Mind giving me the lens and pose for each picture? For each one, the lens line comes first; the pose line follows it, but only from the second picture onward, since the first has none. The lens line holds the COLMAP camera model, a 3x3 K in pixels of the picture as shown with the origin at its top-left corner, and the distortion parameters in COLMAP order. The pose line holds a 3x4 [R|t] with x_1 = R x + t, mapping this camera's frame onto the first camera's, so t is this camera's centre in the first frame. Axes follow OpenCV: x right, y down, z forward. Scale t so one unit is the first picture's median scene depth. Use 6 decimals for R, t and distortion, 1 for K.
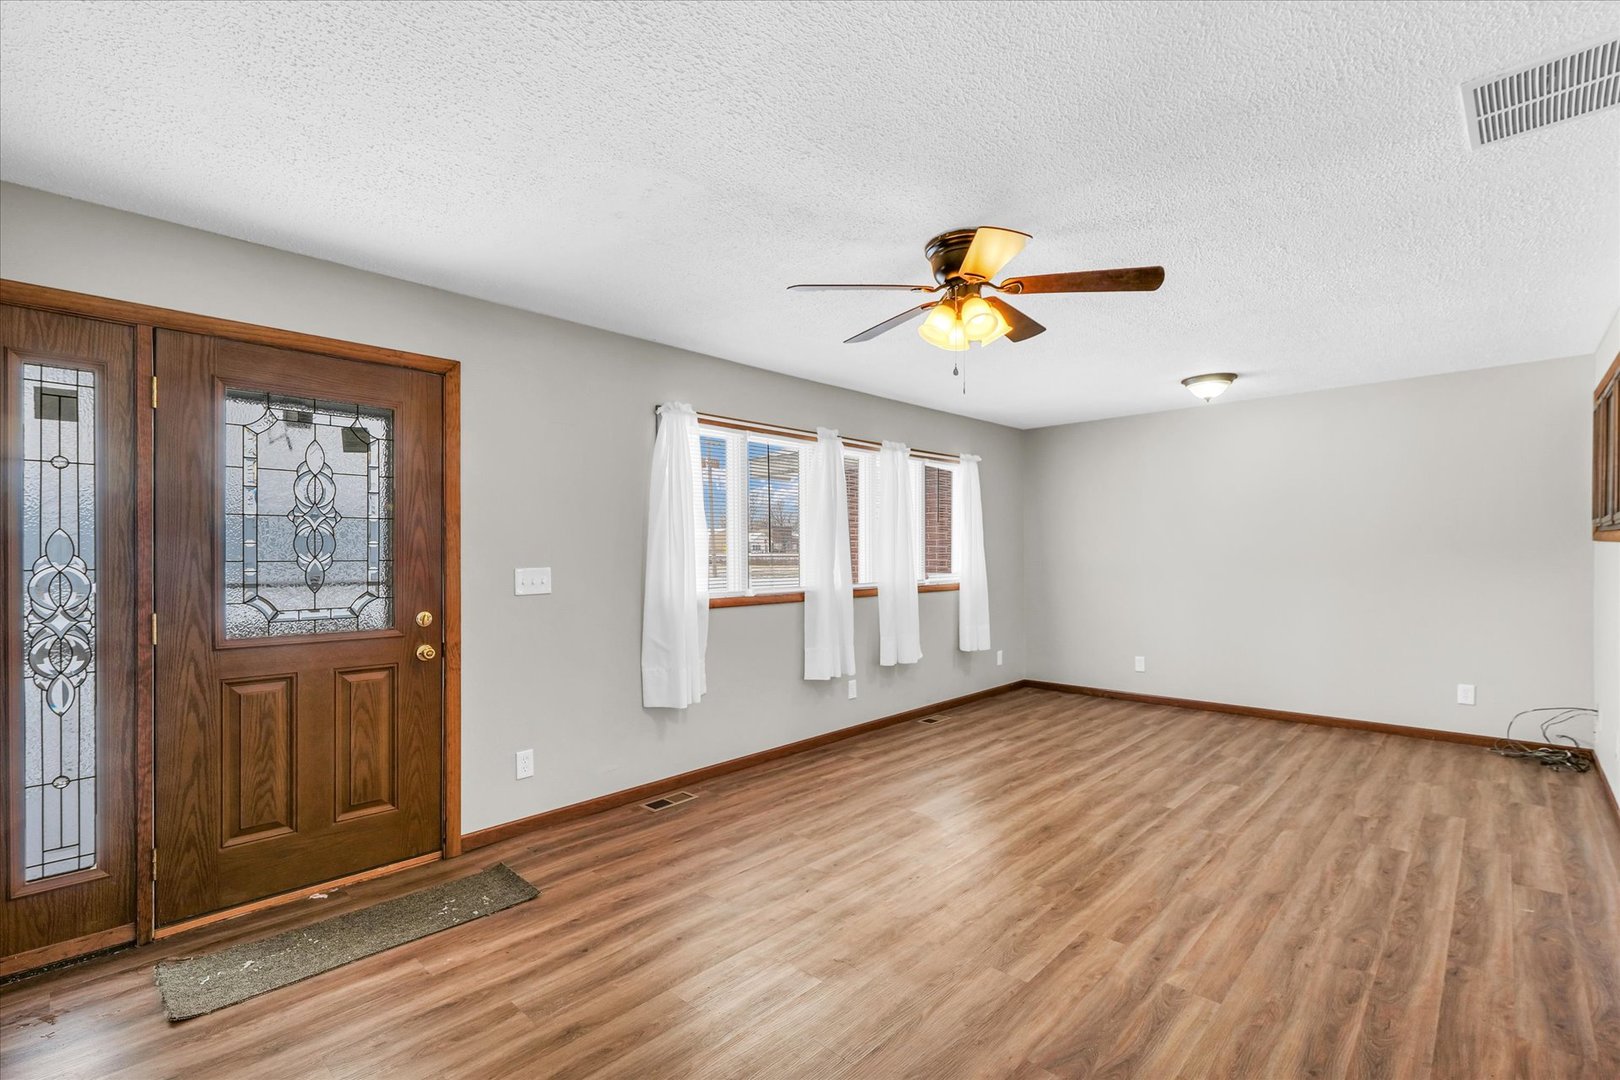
lens RADIAL K [[743.7, 0, 799.4], [0, 743.7, 553.5], [0, 0, 1]] dist [-0.002241, -0.000355]
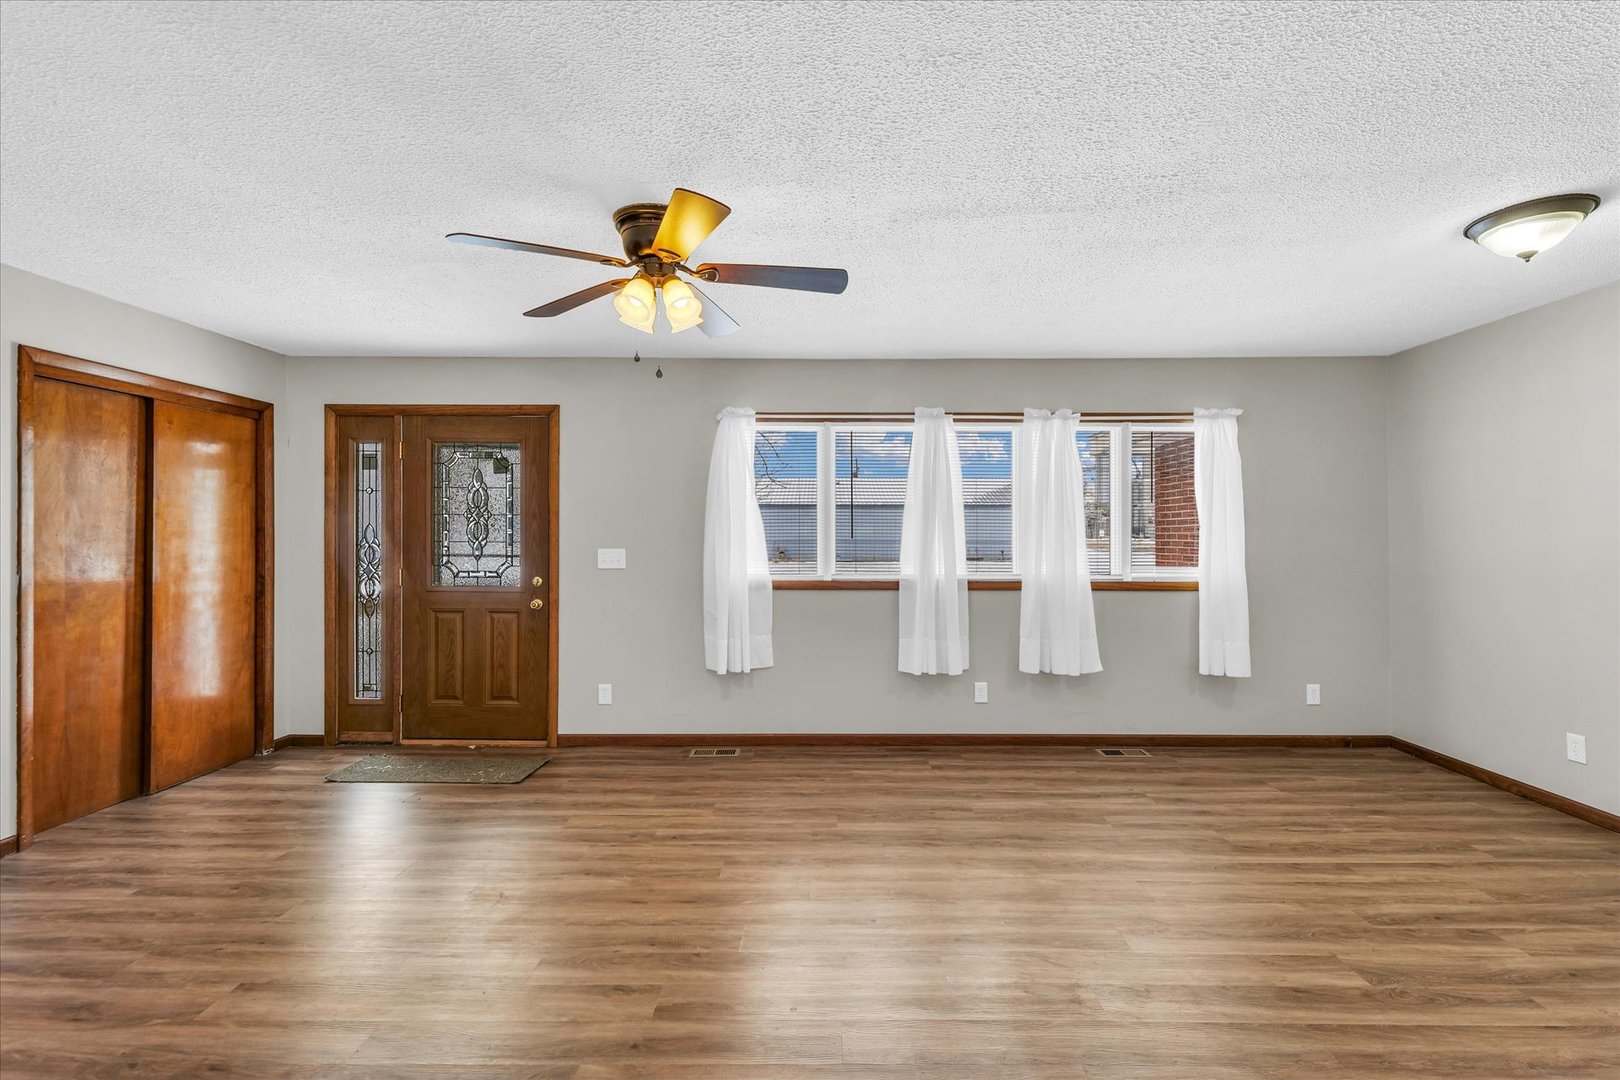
lens RADIAL K [[684.4, 0, 832.3], [0, 684.4, 537.0], [0, 0, 1]] dist [-0.001146, -0.000776]
pose [[0.680339, 0.006612, -0.732867, 0.748270], [-0.007105, 0.999972, 0.002426, -0.007319], [0.732863, 0.003557, 0.680367, 0.417013]]
